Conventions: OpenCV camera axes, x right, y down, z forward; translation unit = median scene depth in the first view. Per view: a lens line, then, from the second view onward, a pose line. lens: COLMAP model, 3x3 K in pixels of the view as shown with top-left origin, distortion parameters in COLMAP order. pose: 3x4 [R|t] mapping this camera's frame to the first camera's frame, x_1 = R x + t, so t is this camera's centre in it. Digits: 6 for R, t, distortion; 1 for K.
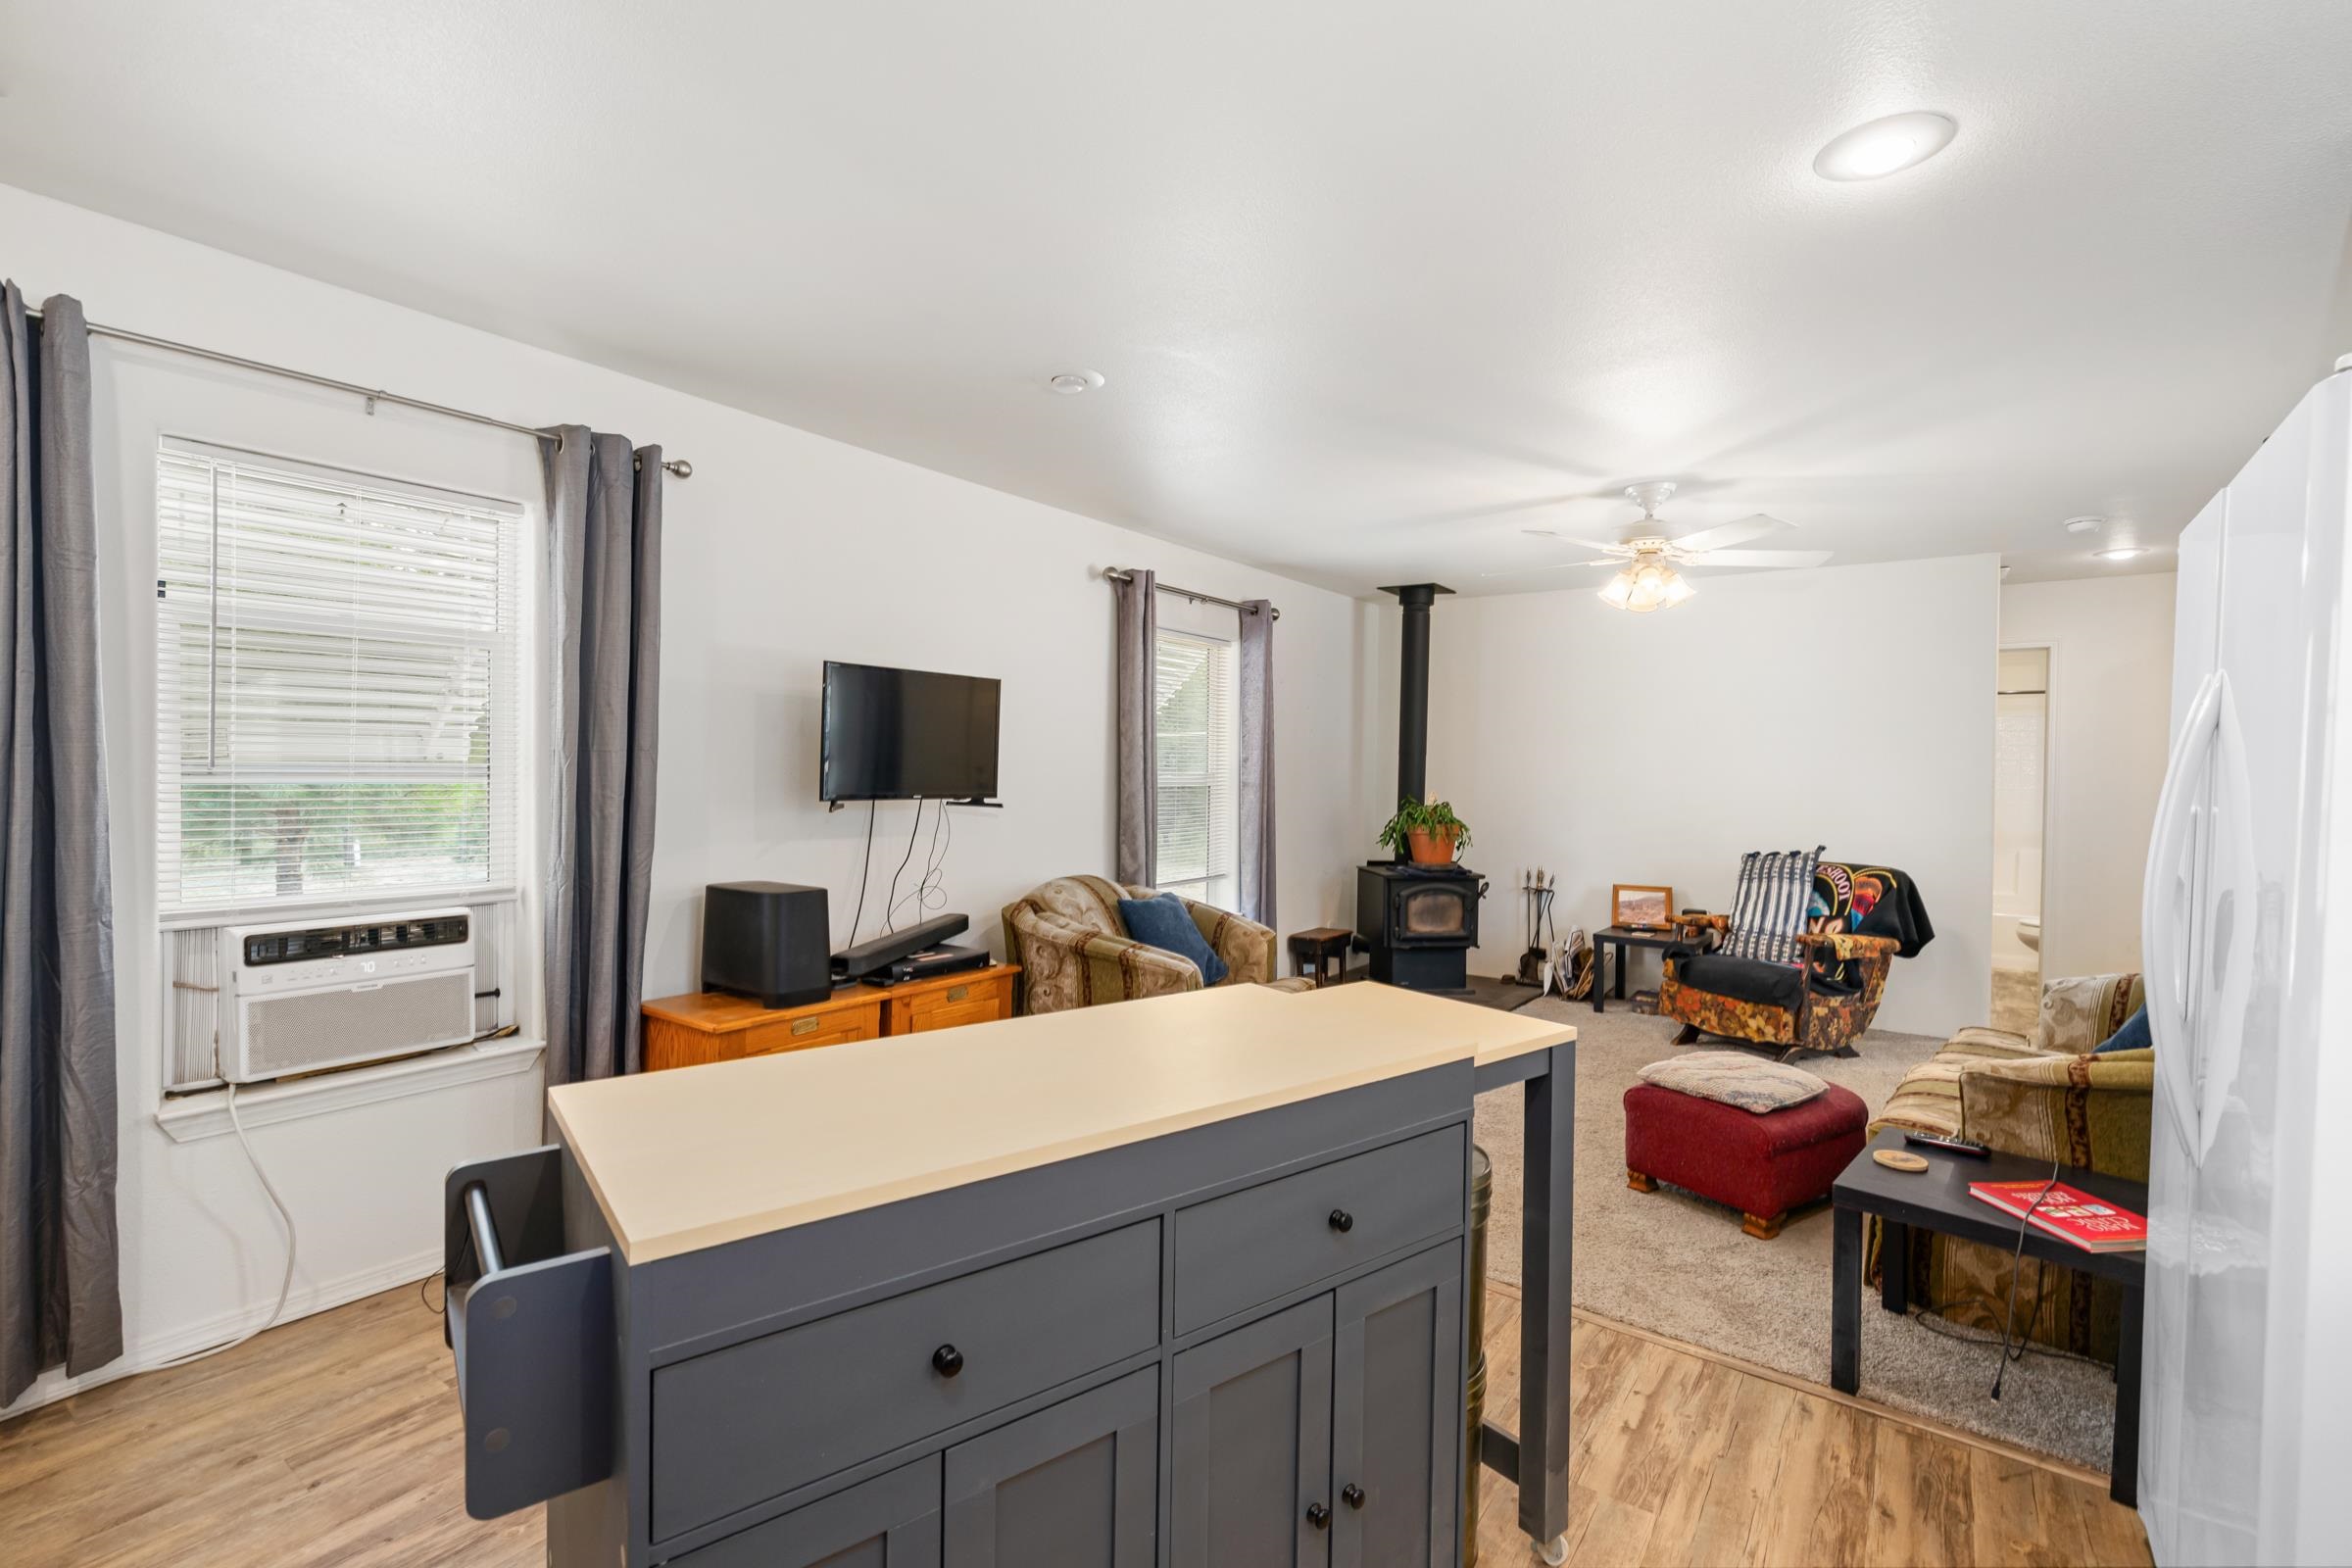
lens RADIAL K [[1067.2, 0, 1180.4], [0, 1067.2, 781.2], [0, 0, 1]] dist [-0.003724, 0.000072]
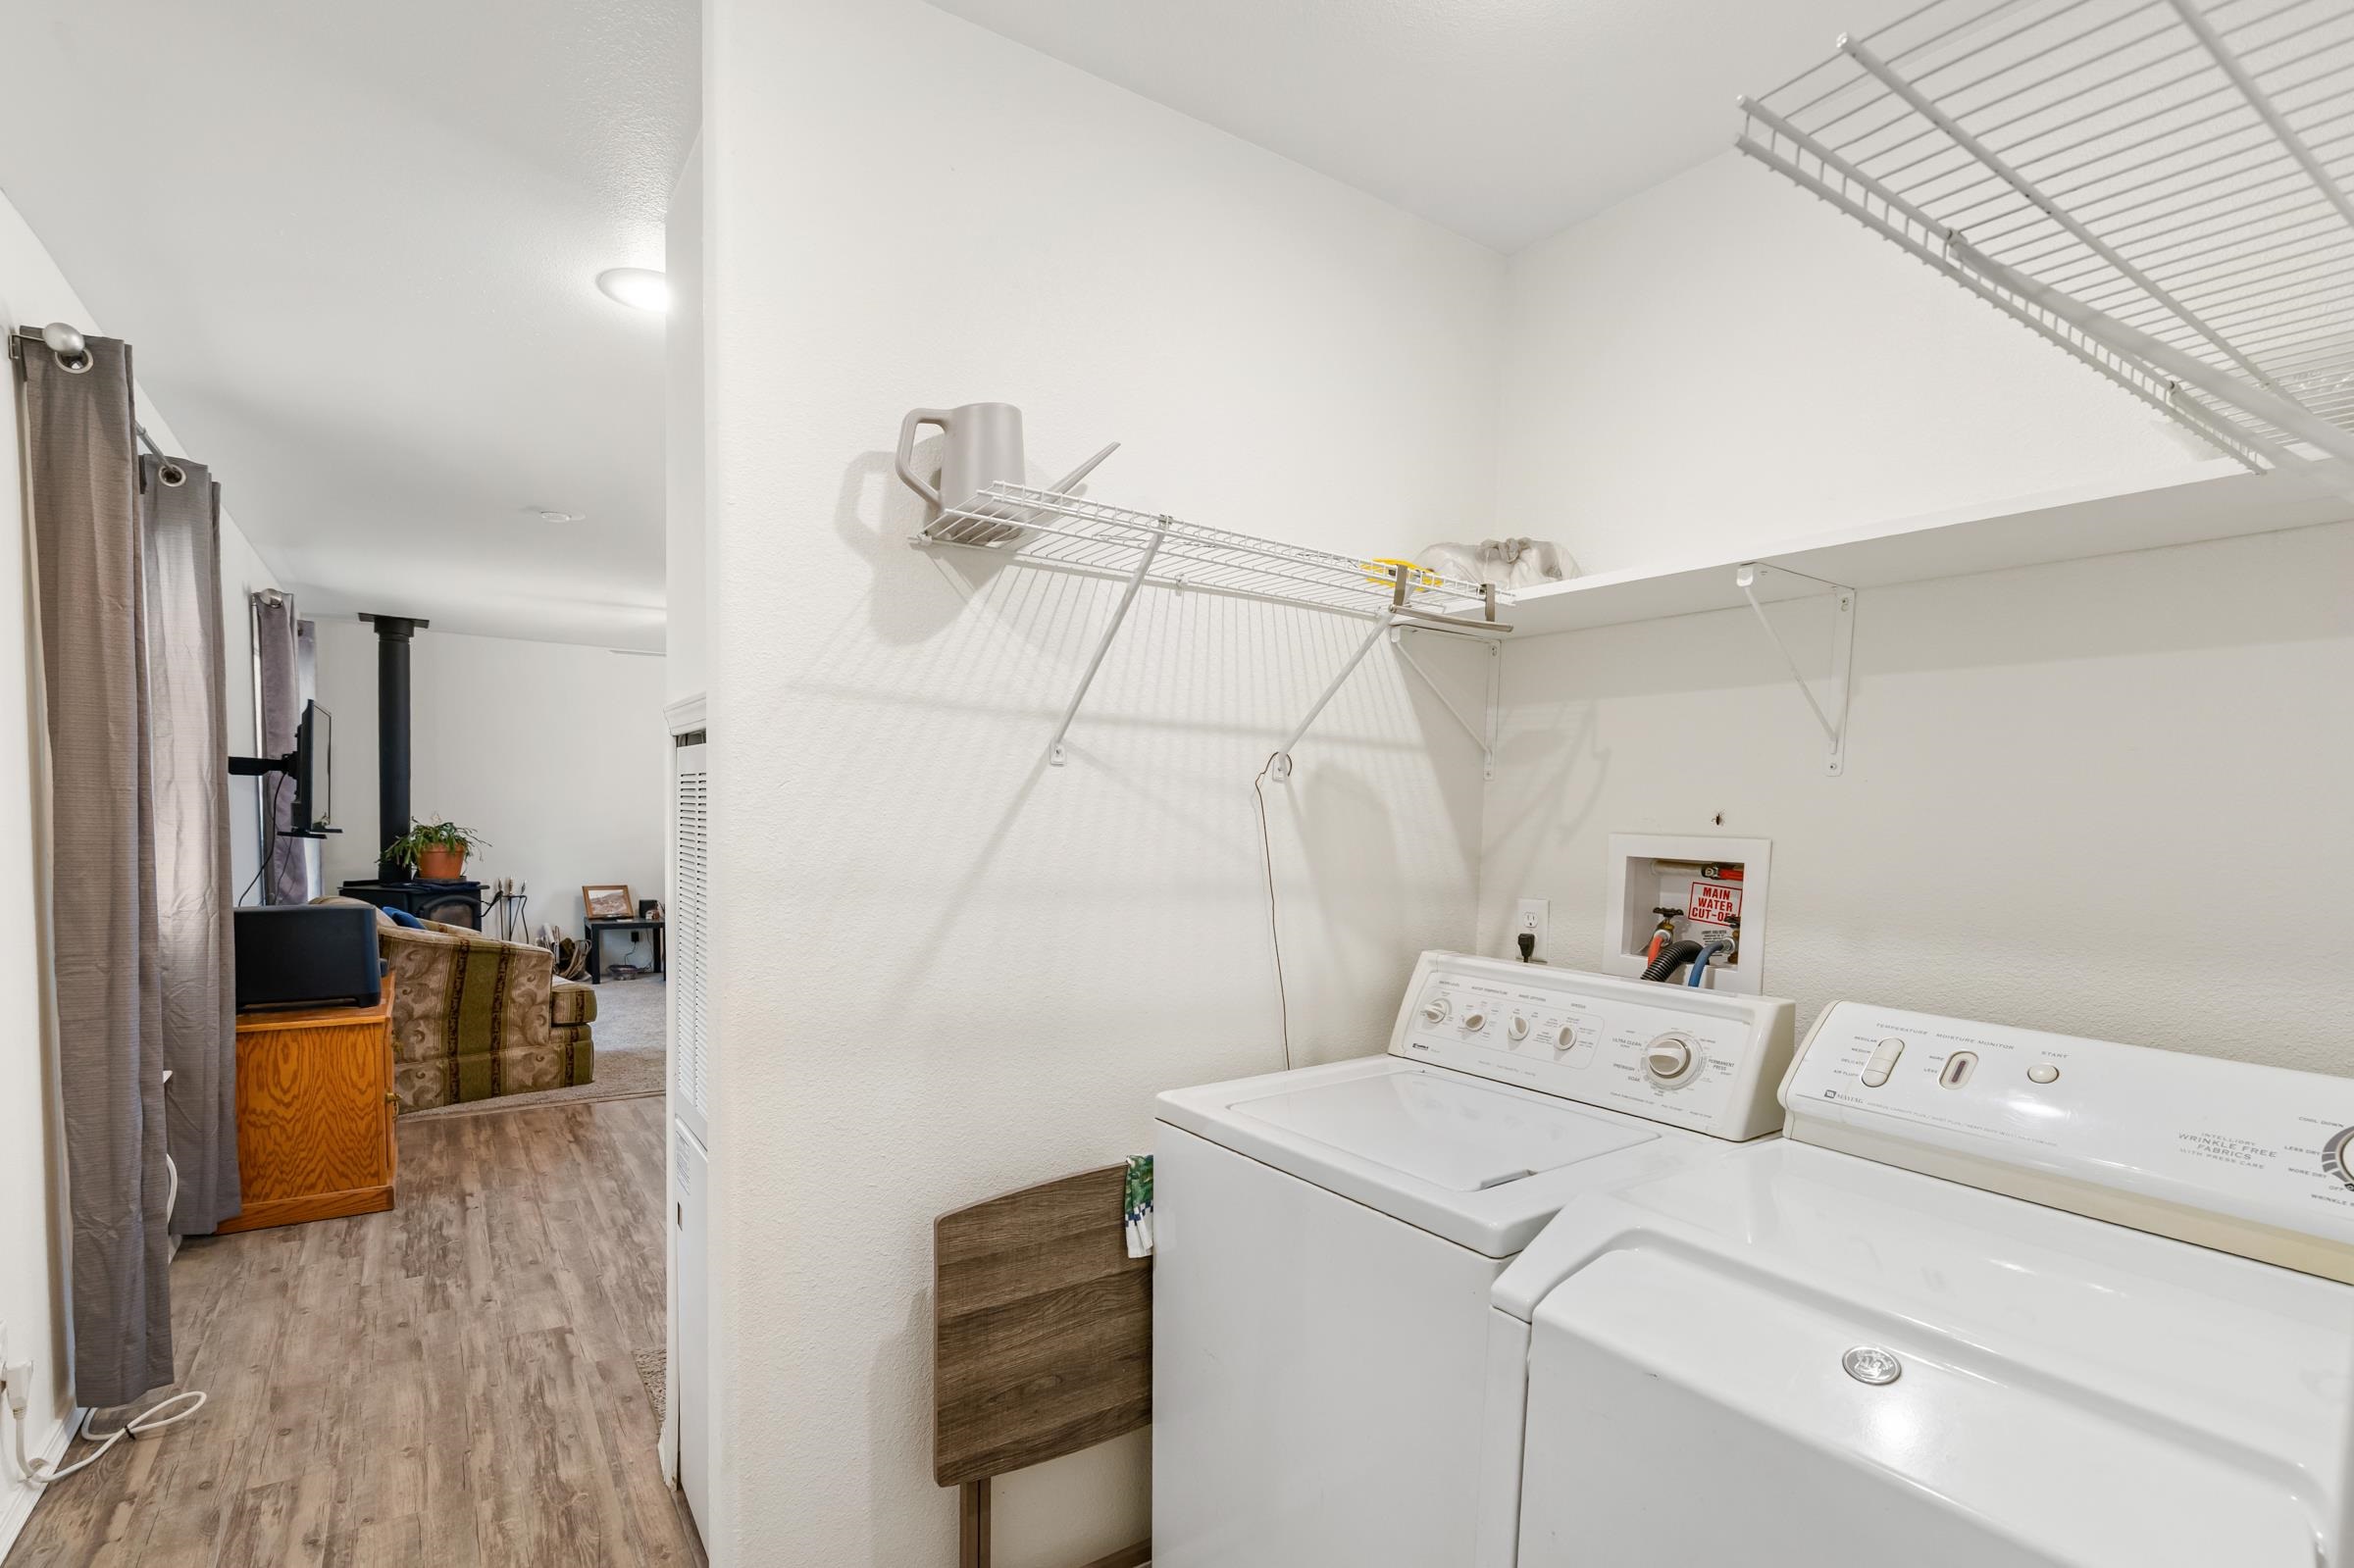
lens RADIAL K [[1141.6, 0, 1183.0], [0, 1141.6, 819.5], [0, 0, 1]] dist [-0.000801, -0.000105]
pose [[0.354497, -0.008452, 0.935019, -0.649243], [-0.014292, 0.999793, 0.014456, -0.012119], [-0.934948, -0.018488, 0.354303, -0.147071]]
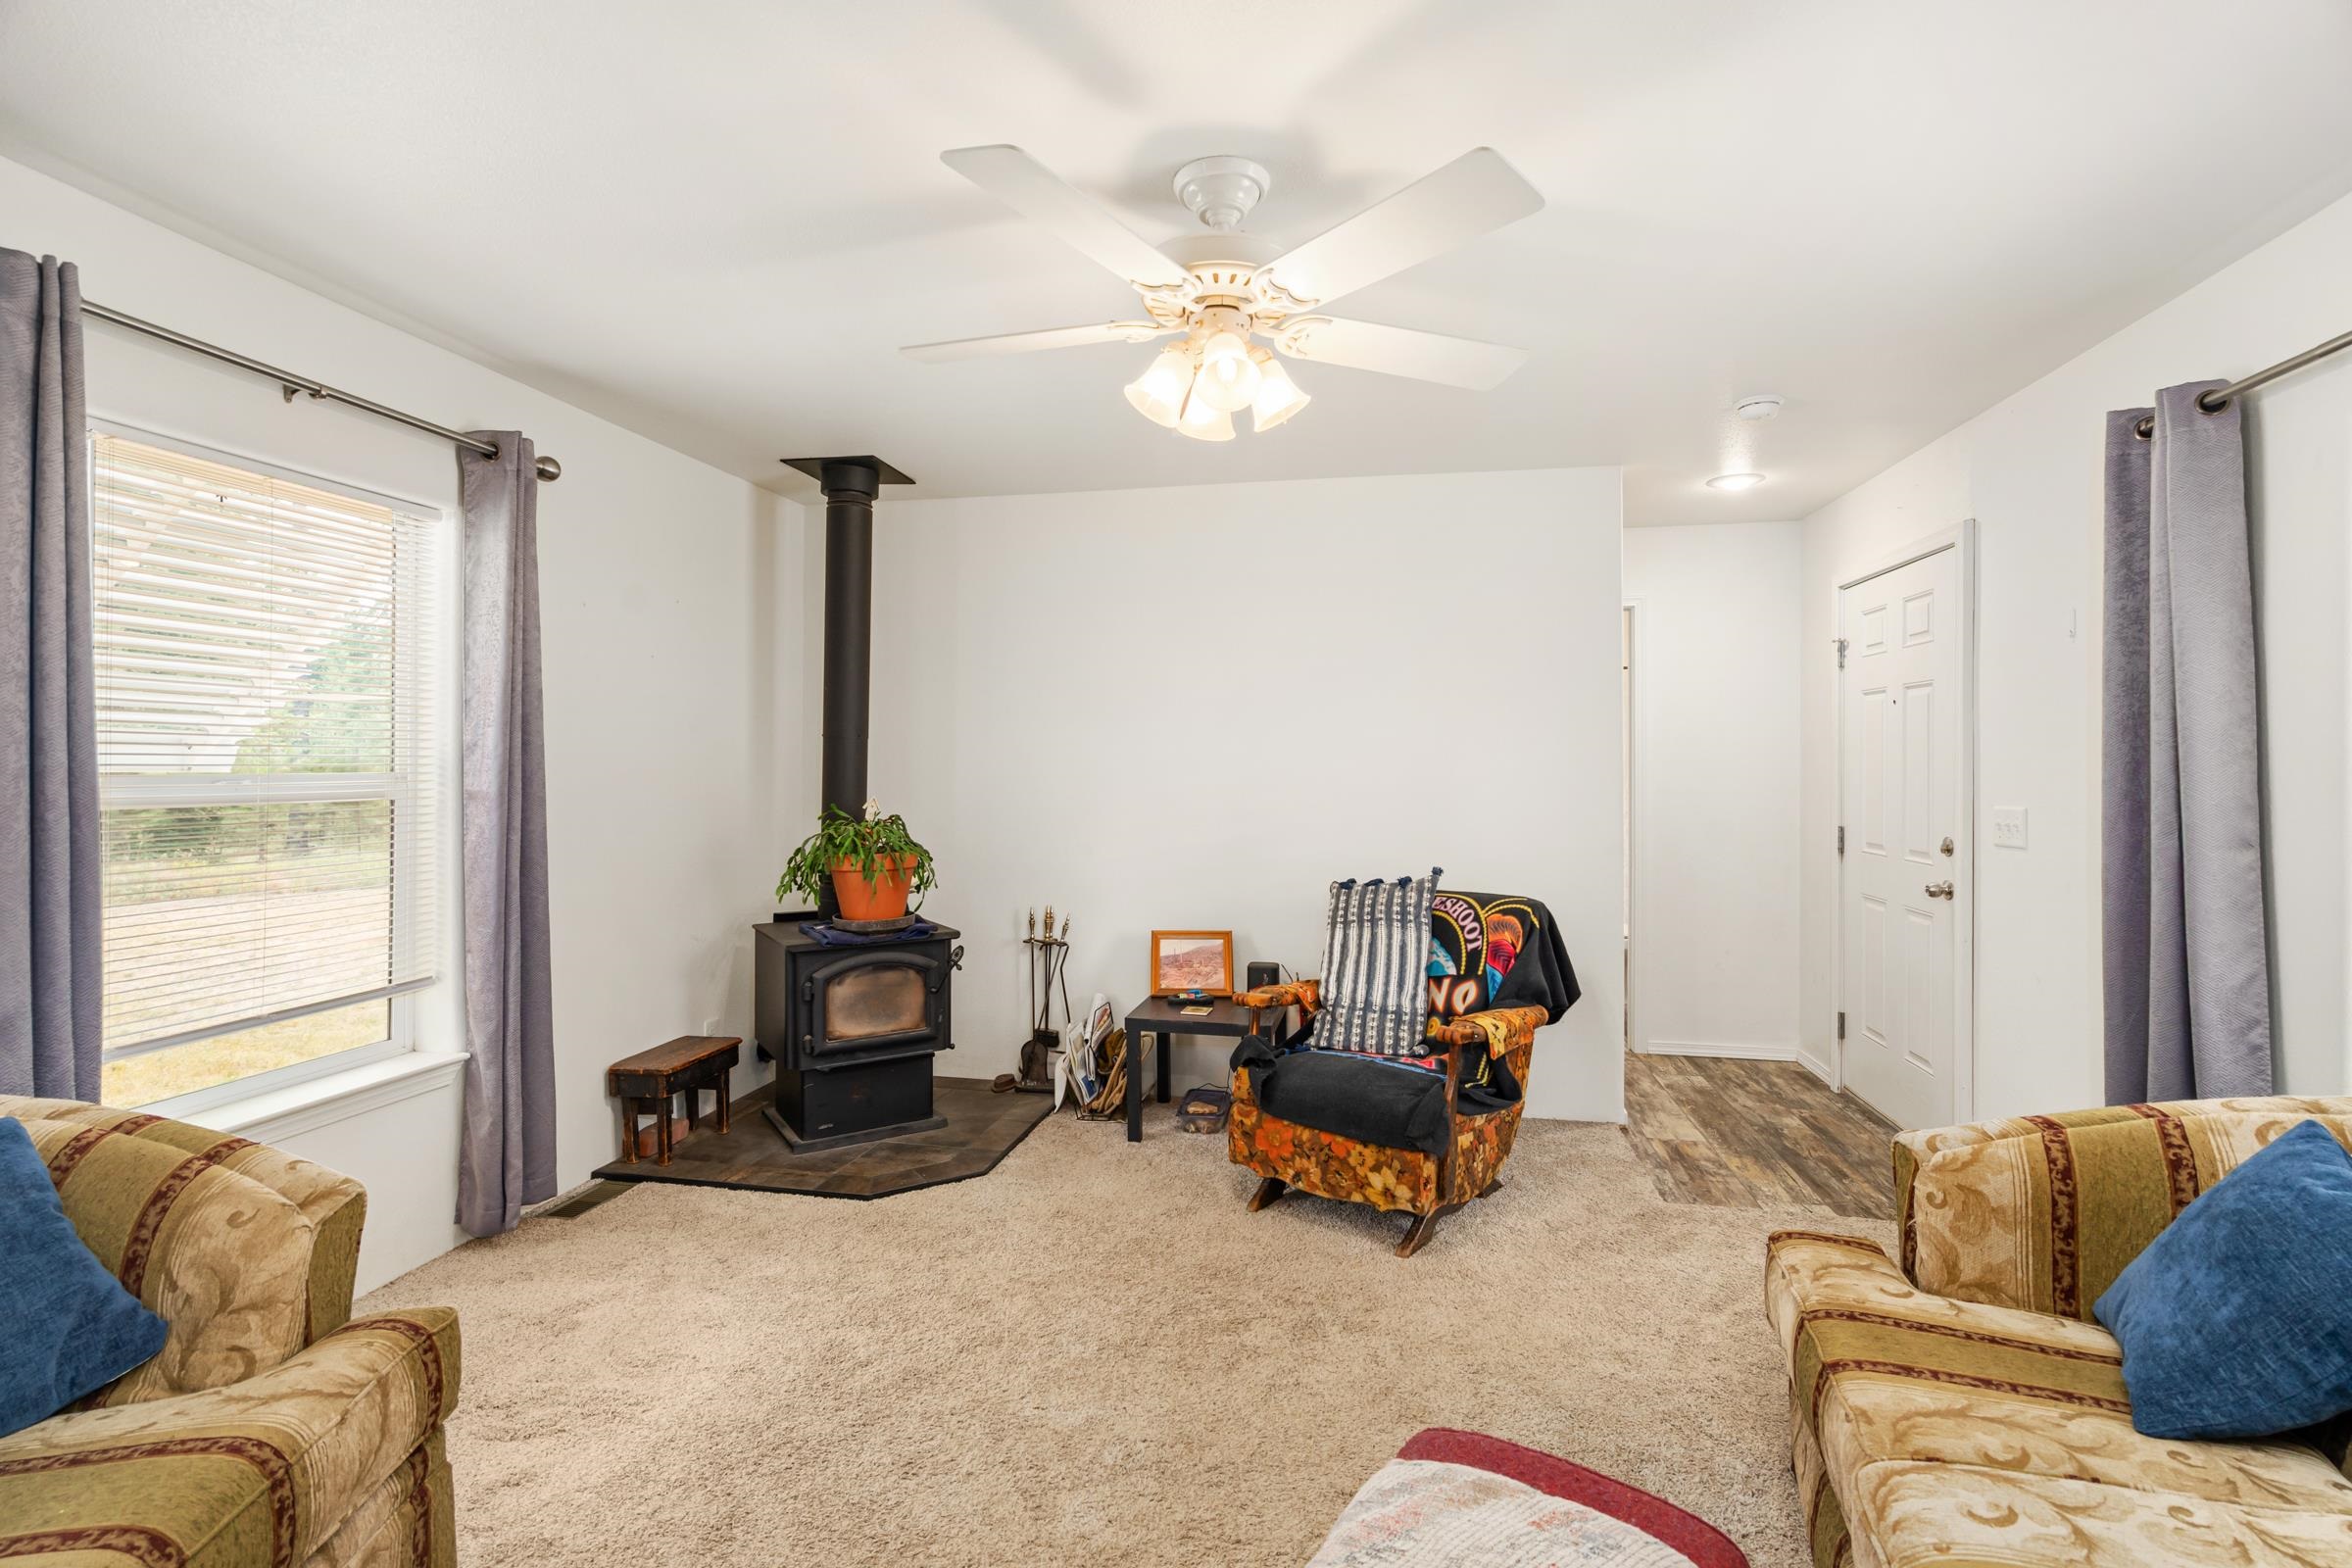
lens RADIAL K [[1067.2, 0, 1180.4], [0, 1067.2, 781.2], [0, 0, 1]] dist [-0.003724, 0.000072]
pose [[0.911377, -0.018474, 0.411158, 0.161492], [0.015091, 0.999820, 0.011472, -0.004710], [-0.411296, -0.004250, 0.911492, 0.415566]]
